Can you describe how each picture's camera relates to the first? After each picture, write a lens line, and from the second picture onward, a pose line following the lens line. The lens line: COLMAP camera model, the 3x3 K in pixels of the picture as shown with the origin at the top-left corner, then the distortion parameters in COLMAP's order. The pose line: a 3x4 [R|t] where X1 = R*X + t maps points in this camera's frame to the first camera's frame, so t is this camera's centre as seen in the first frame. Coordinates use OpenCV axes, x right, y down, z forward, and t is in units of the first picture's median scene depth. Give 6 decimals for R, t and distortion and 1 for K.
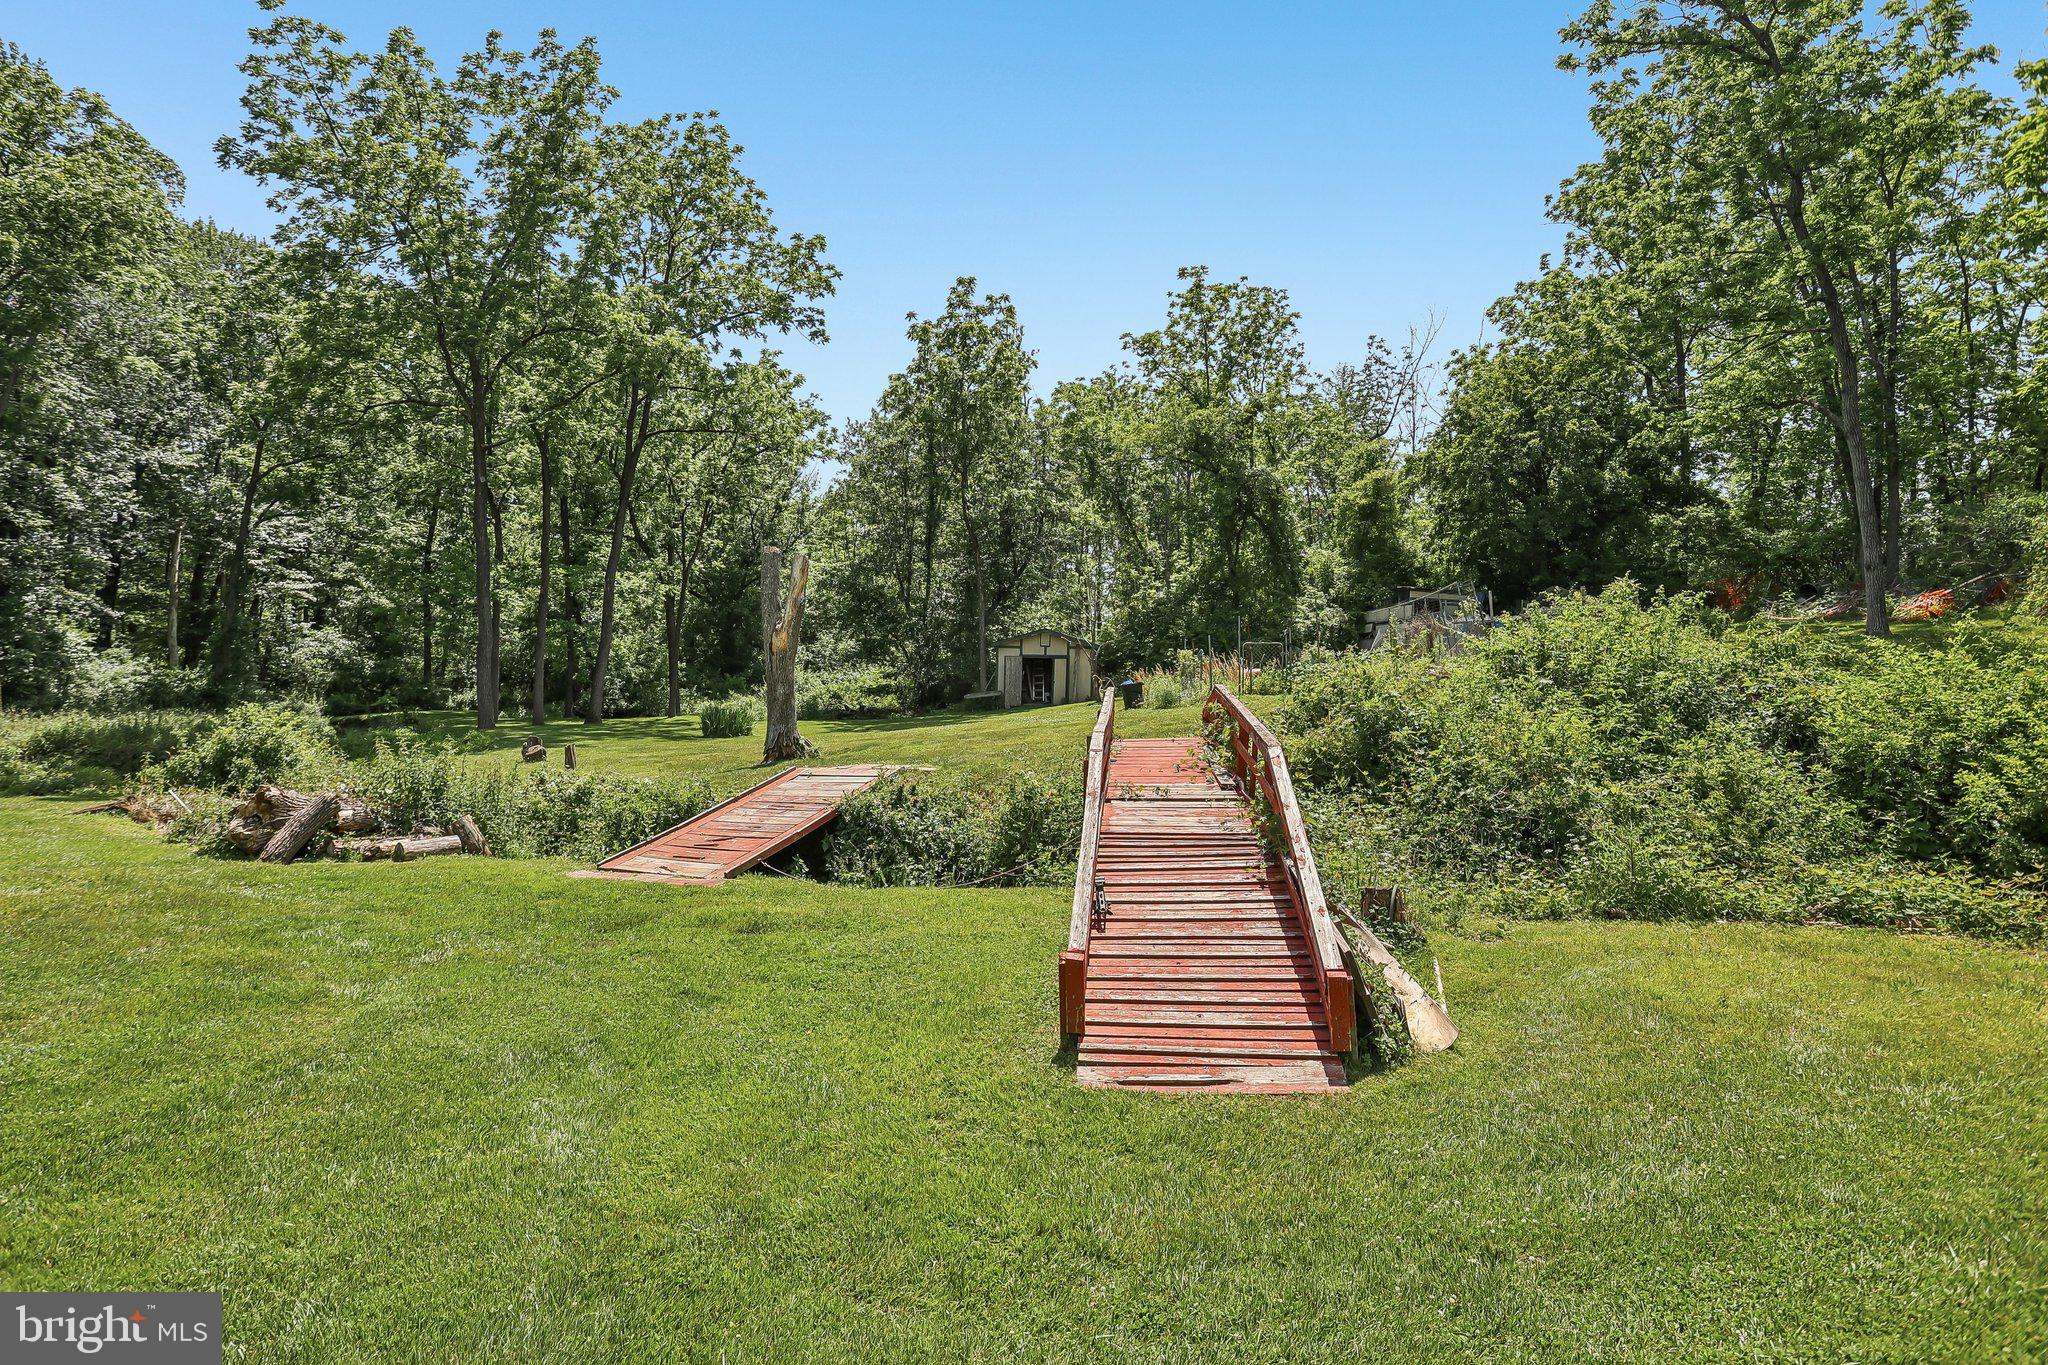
lens RADIAL K [[1083.1, 0, 1018.2], [0, 1083.1, 599.5], [0, 0, 1]] dist [-0.021695, -0.000305]
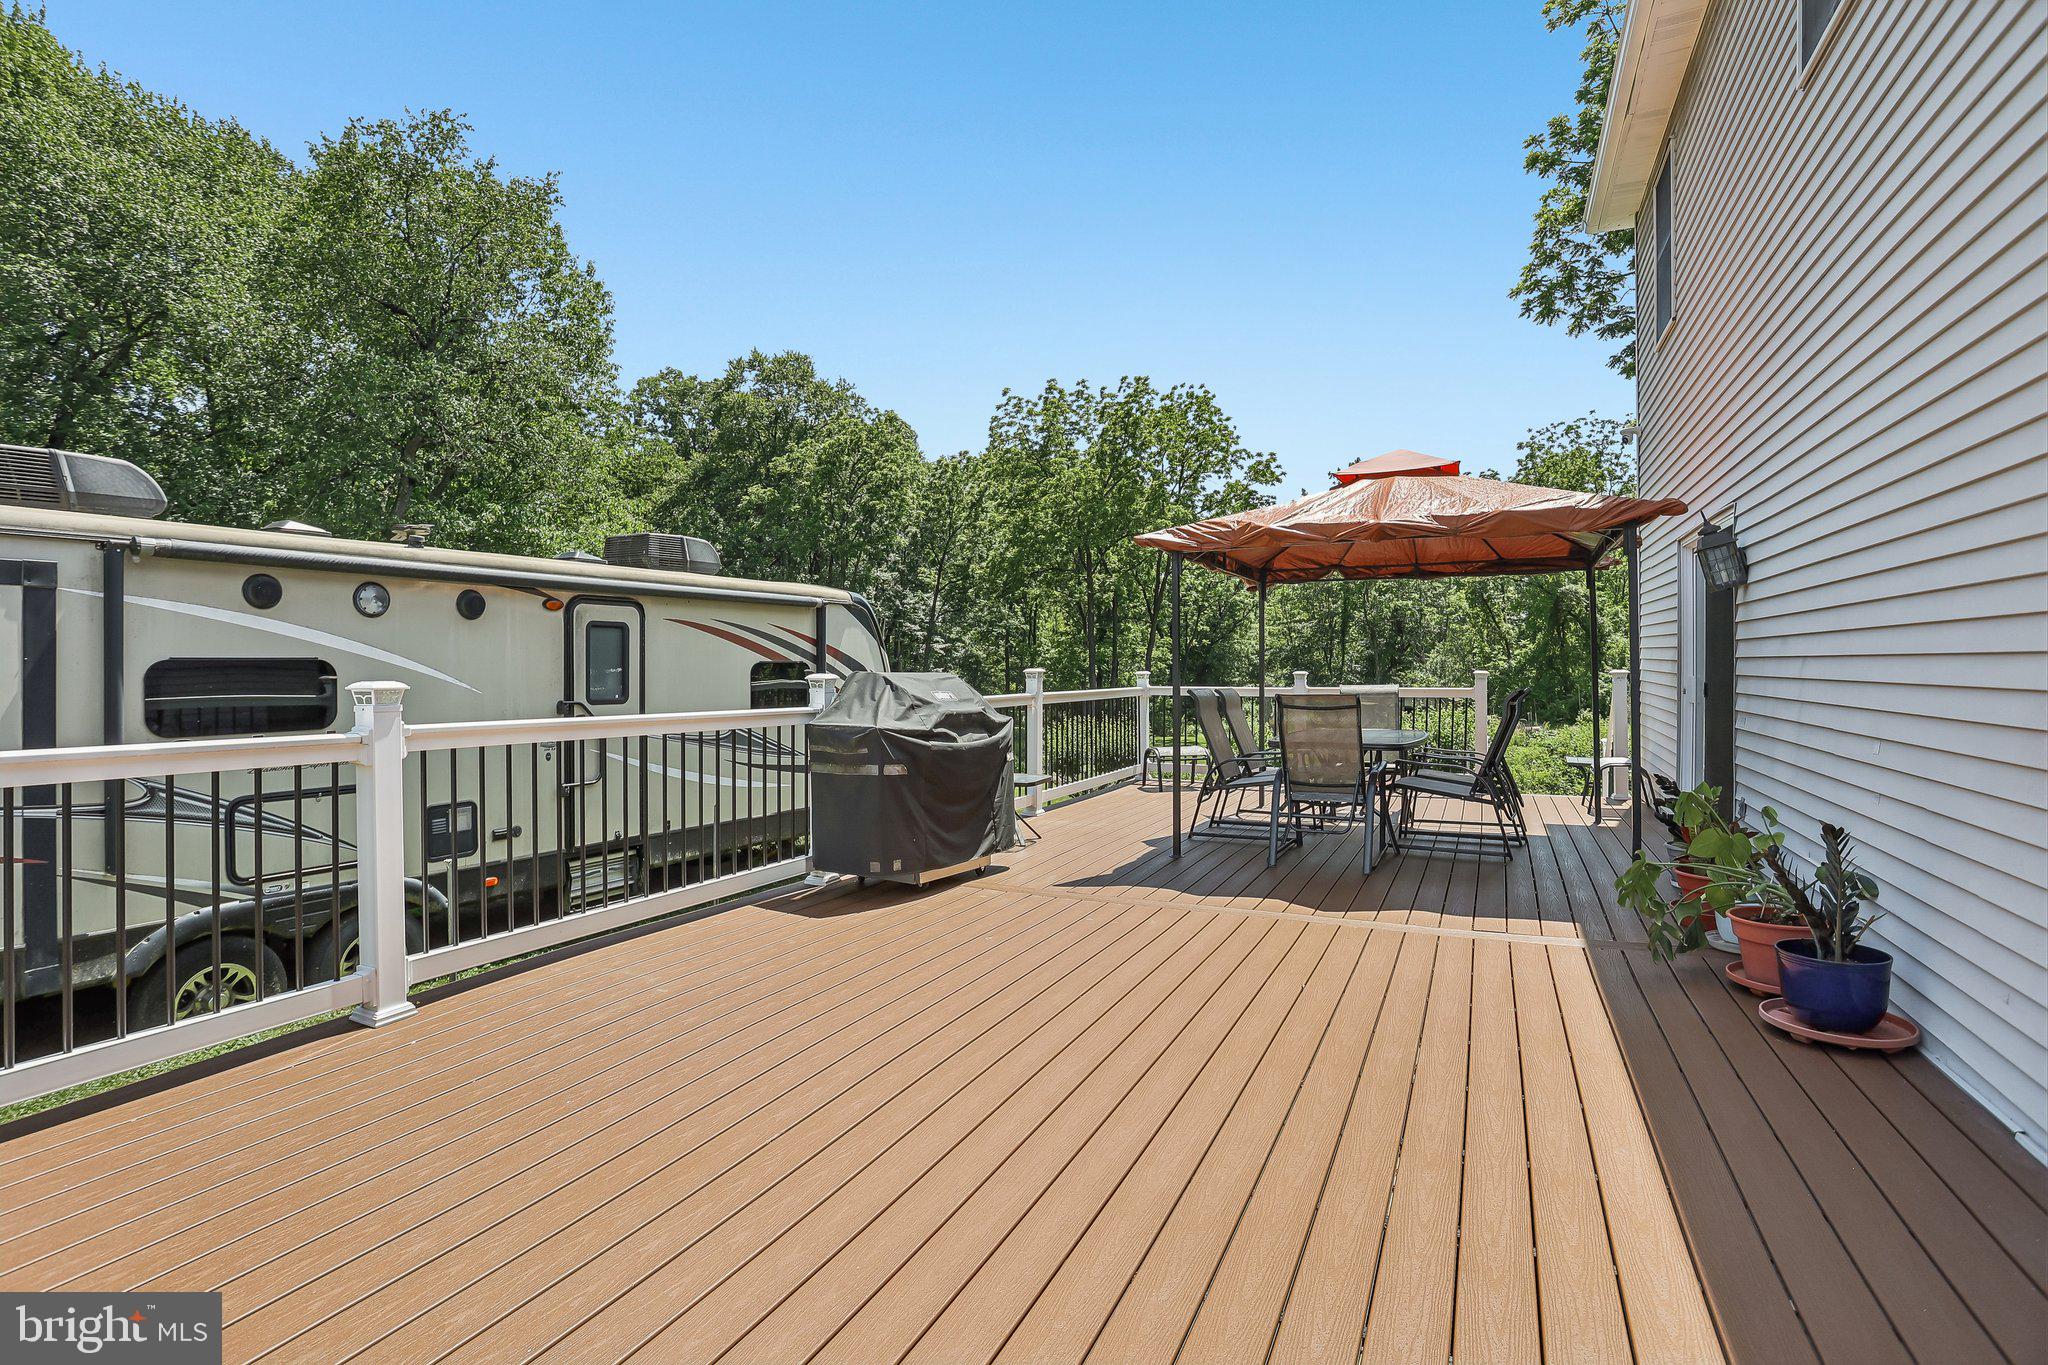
lens RADIAL K [[1091.8, 0, 1019.3], [0, 1091.8, 640.1], [0, 0, 1]] dist [-0.091408, 0.051881]
pose [[0.927470, 0.002522, -0.373890, 0.068294], [0.011078, 0.999353, 0.034221, -0.101948], [0.373735, -0.035880, 0.926841, -0.622697]]
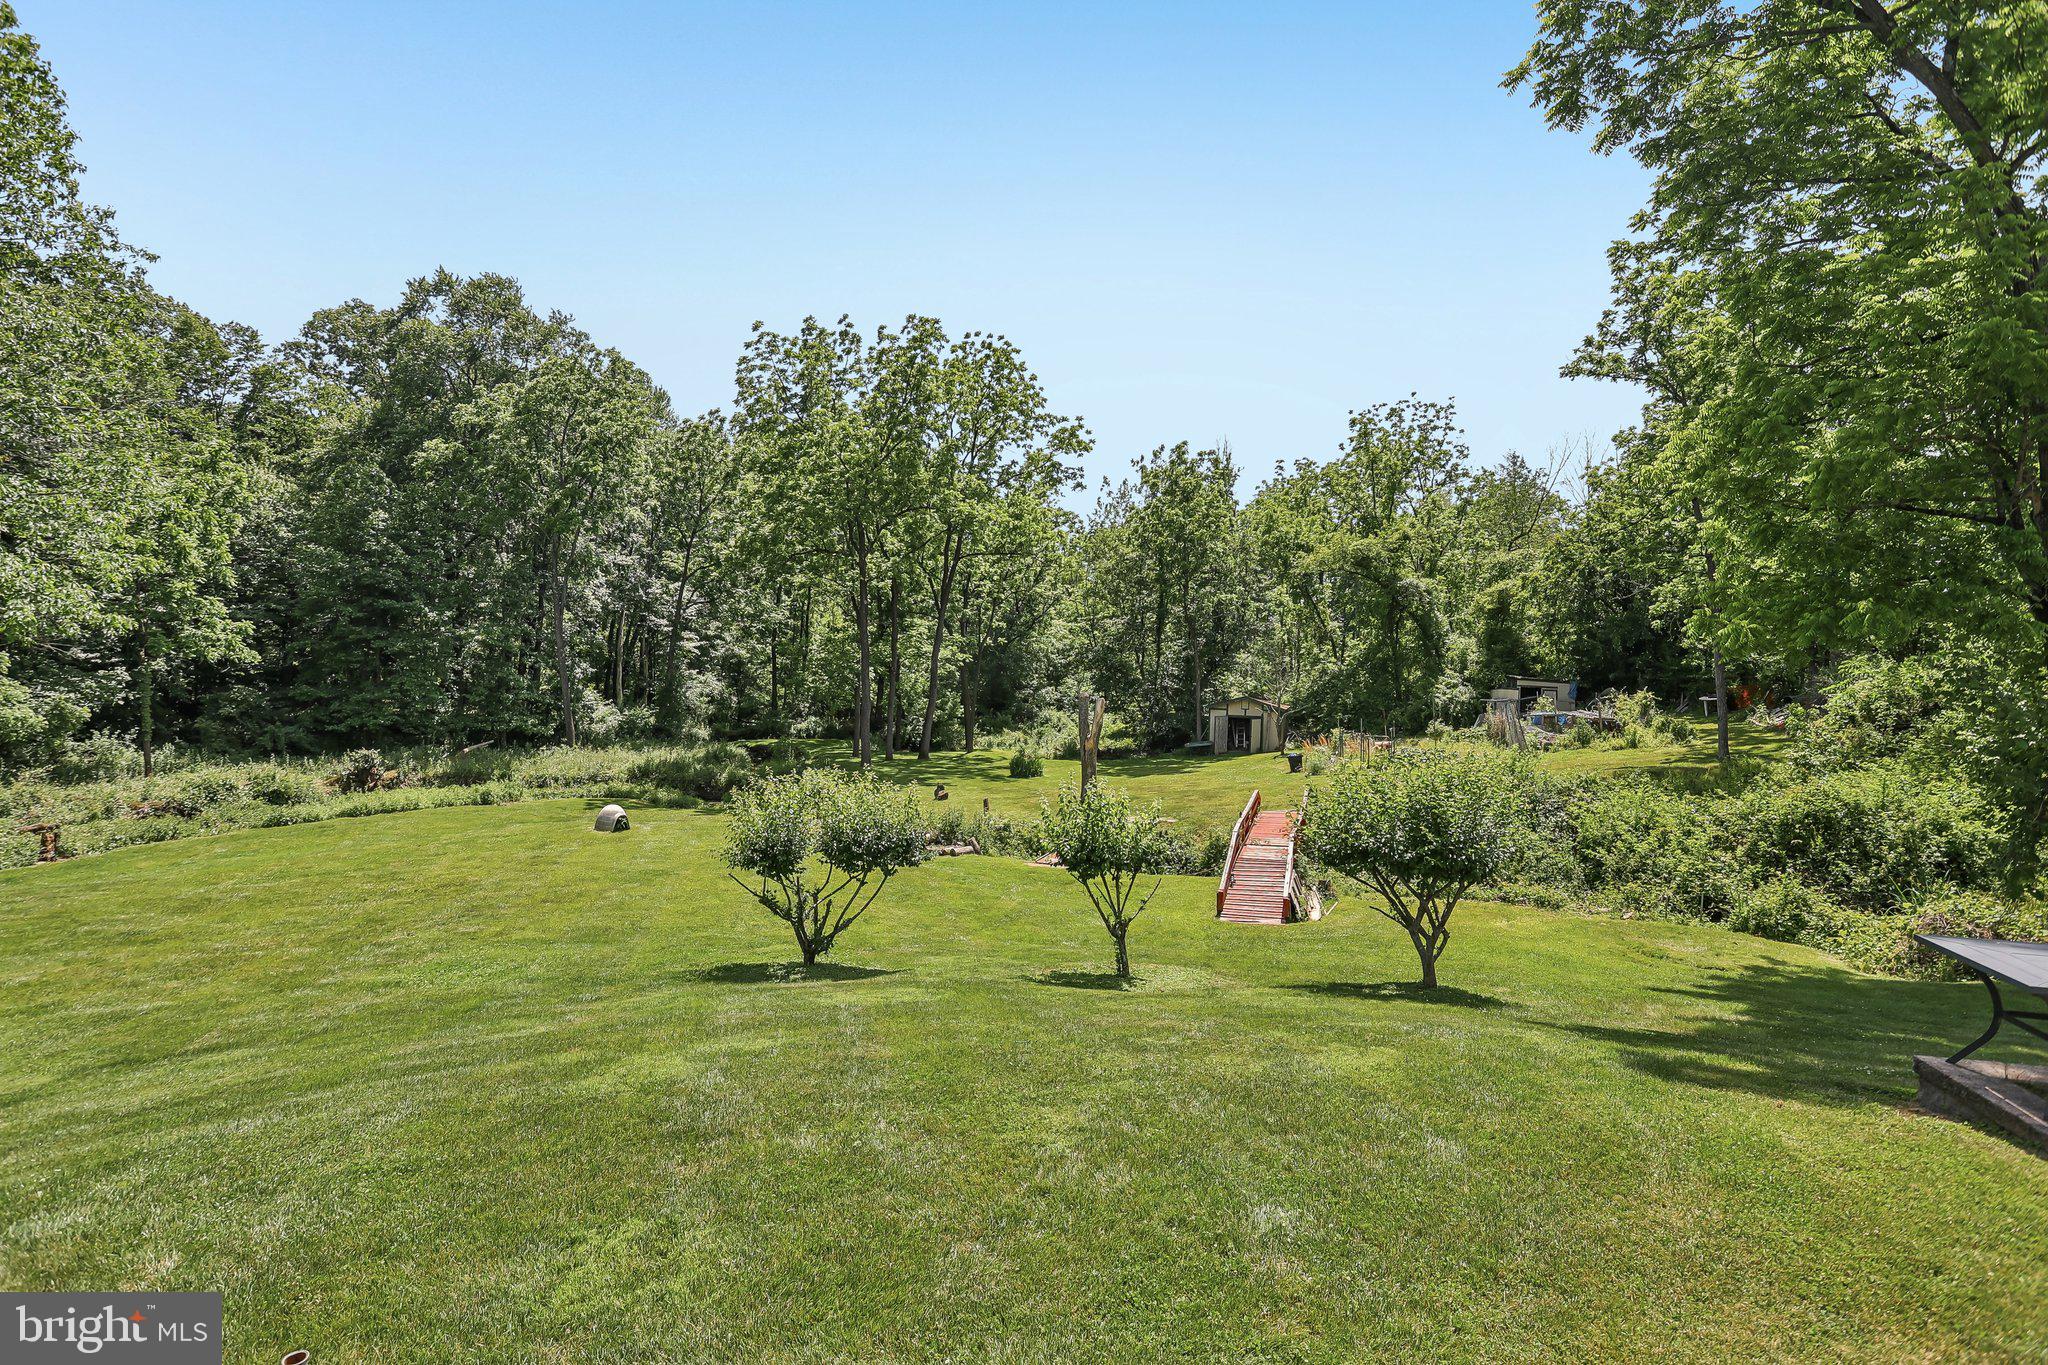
lens RADIAL K [[1098.9, 0, 1025.4], [0, 1098.9, 644.6], [0, 0, 1]] dist [-0.060633, 0.058231]
pose [[0.982100, 0.007126, -0.188223, 0.012347], [0.000763, 0.999125, 0.041806, -0.093641], [0.188356, -0.041201, 0.981236, -0.383253]]
